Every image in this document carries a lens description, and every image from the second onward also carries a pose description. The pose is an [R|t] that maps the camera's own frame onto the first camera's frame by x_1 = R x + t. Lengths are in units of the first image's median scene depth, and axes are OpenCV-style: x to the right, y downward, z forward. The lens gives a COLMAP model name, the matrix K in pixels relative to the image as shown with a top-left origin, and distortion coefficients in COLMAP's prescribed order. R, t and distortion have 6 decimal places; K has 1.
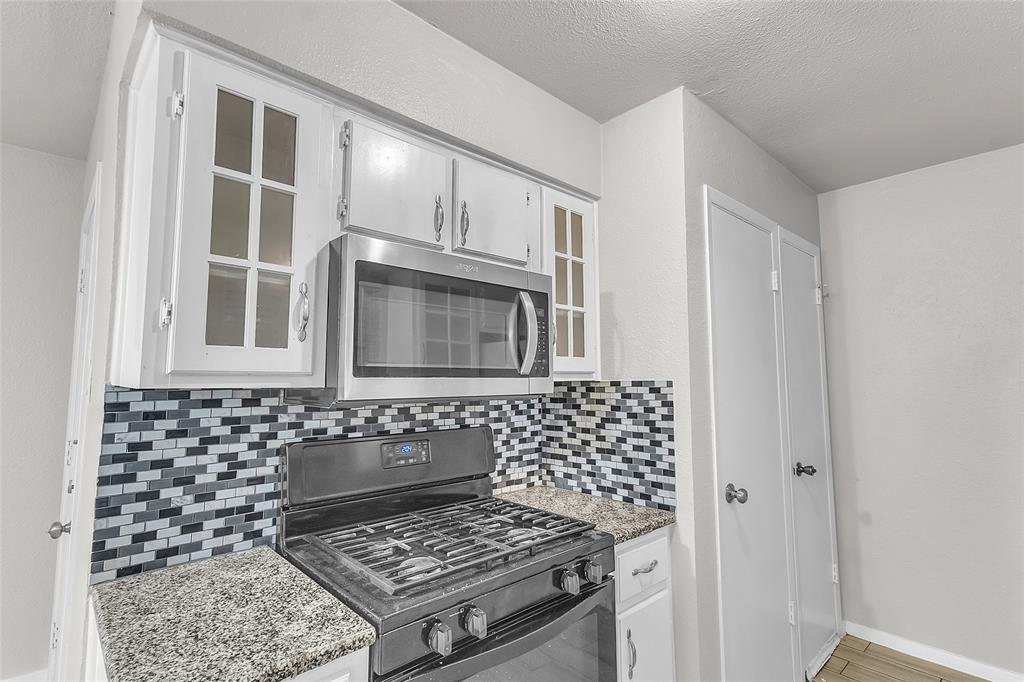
lens RADIAL K [[487.1, 0, 505.6], [0, 487.1, 338.5], [0, 0, 1]] dist [0.021811, -0.005817]
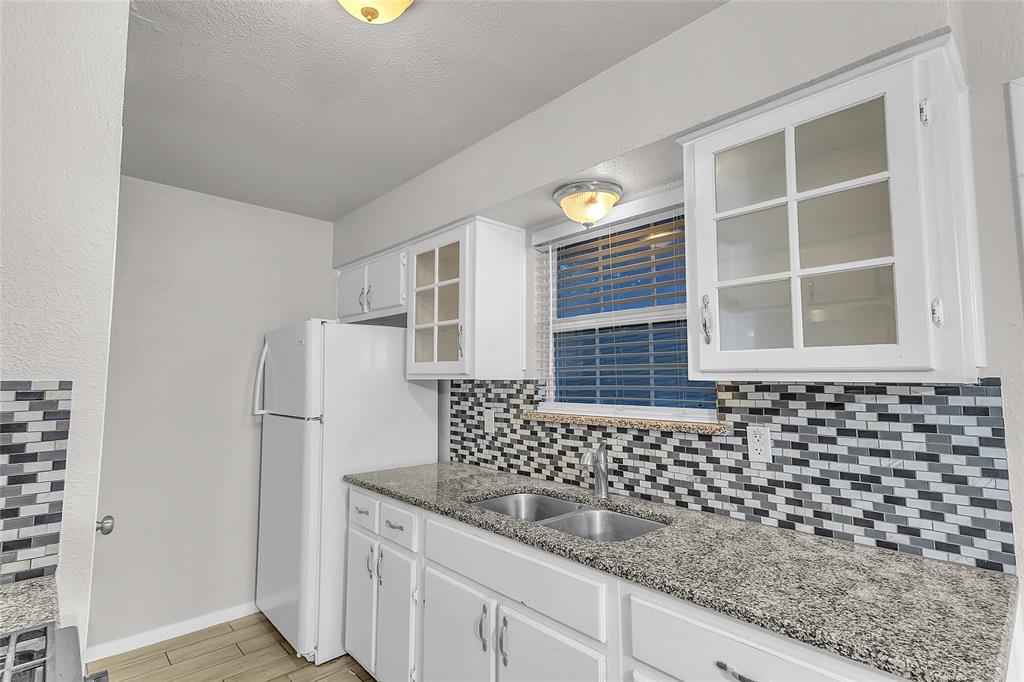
lens RADIAL K [[497.5, 0, 514.5], [0, 497.5, 339.6], [0, 0, 1]] dist [0.017946, -0.002155]
pose [[-0.010615, 0.084398, 0.996376, -0.380862], [-0.084204, 0.992817, -0.084994, 0.036616], [-0.996392, -0.084801, -0.003433, 0.384256]]
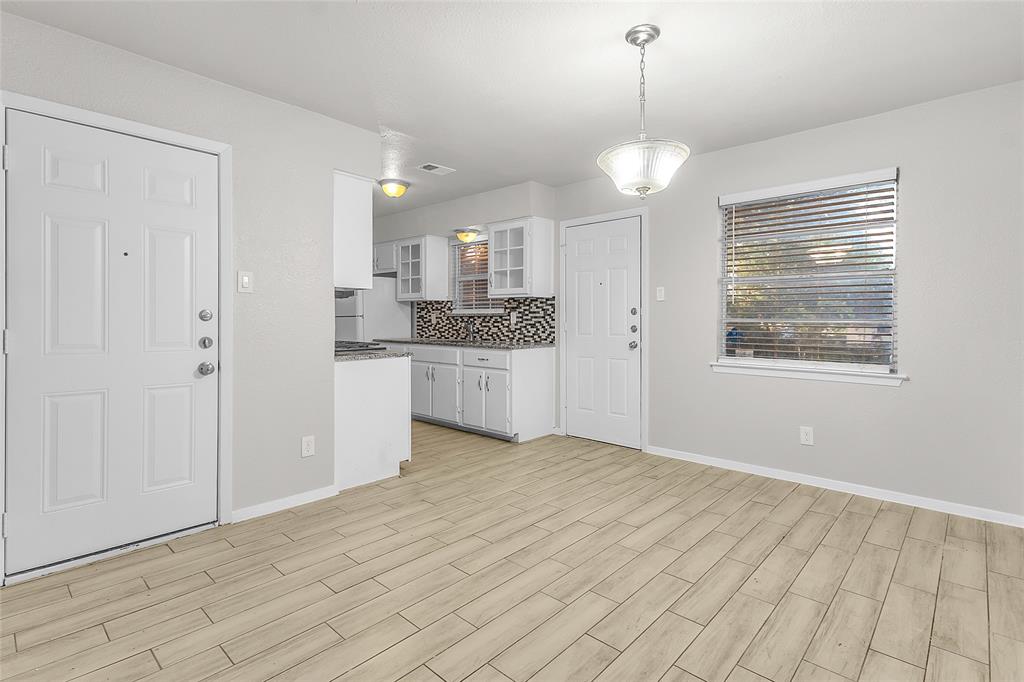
lens RADIAL K [[497.5, 0, 520.3], [0, 497.5, 321.5], [0, 0, 1]] dist [0.017946, -0.002155]
pose [[-0.091578, -0.002091, 0.995796, -2.446350], [-0.086584, 0.996227, -0.005871, 0.147495], [-0.992027, -0.086758, -0.091413, 0.142896]]
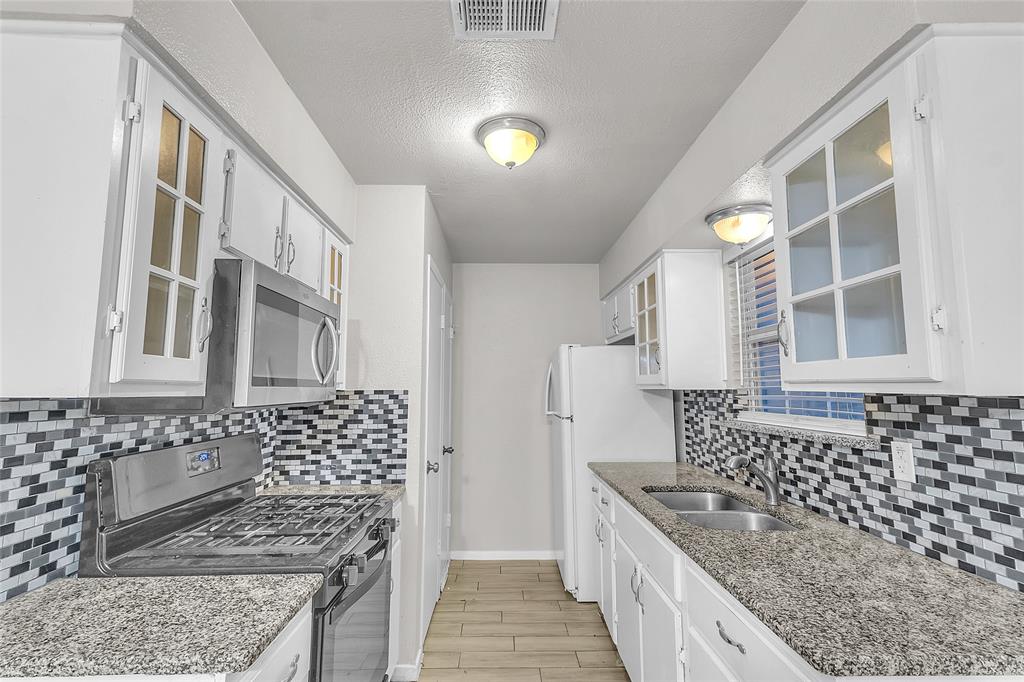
lens RADIAL K [[487.1, 0, 500.9], [0, 487.1, 336.8], [0, 0, 1]] dist [0.021811, -0.005817]
pose [[0.666890, 0.081812, 0.740651, -0.534396], [-0.064637, 0.996559, -0.051880, -0.010657], [-0.742347, -0.013275, 0.669884, -0.138169]]
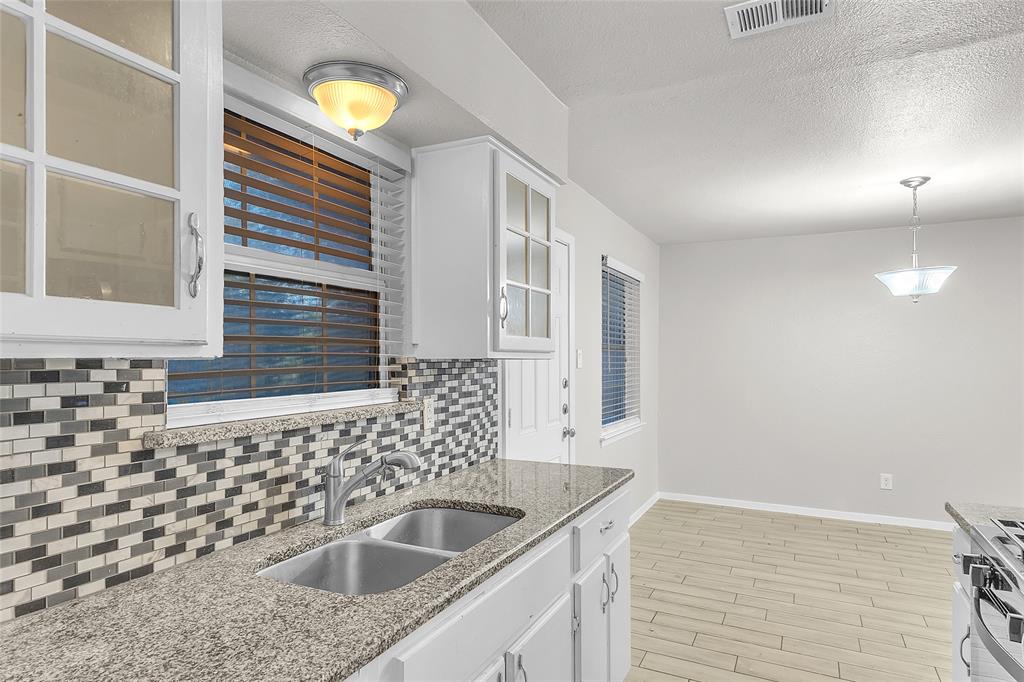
lens RADIAL K [[598.8, 0, 504.9], [0, 598.8, 349.4], [0, 0, 1]] dist [0.008699, 0.000577]
pose [[-0.930922, -0.008851, -0.365110, 0.870355], [0.023863, 0.996096, -0.084992, 0.087878], [0.364437, -0.087834, -0.927077, 1.171032]]
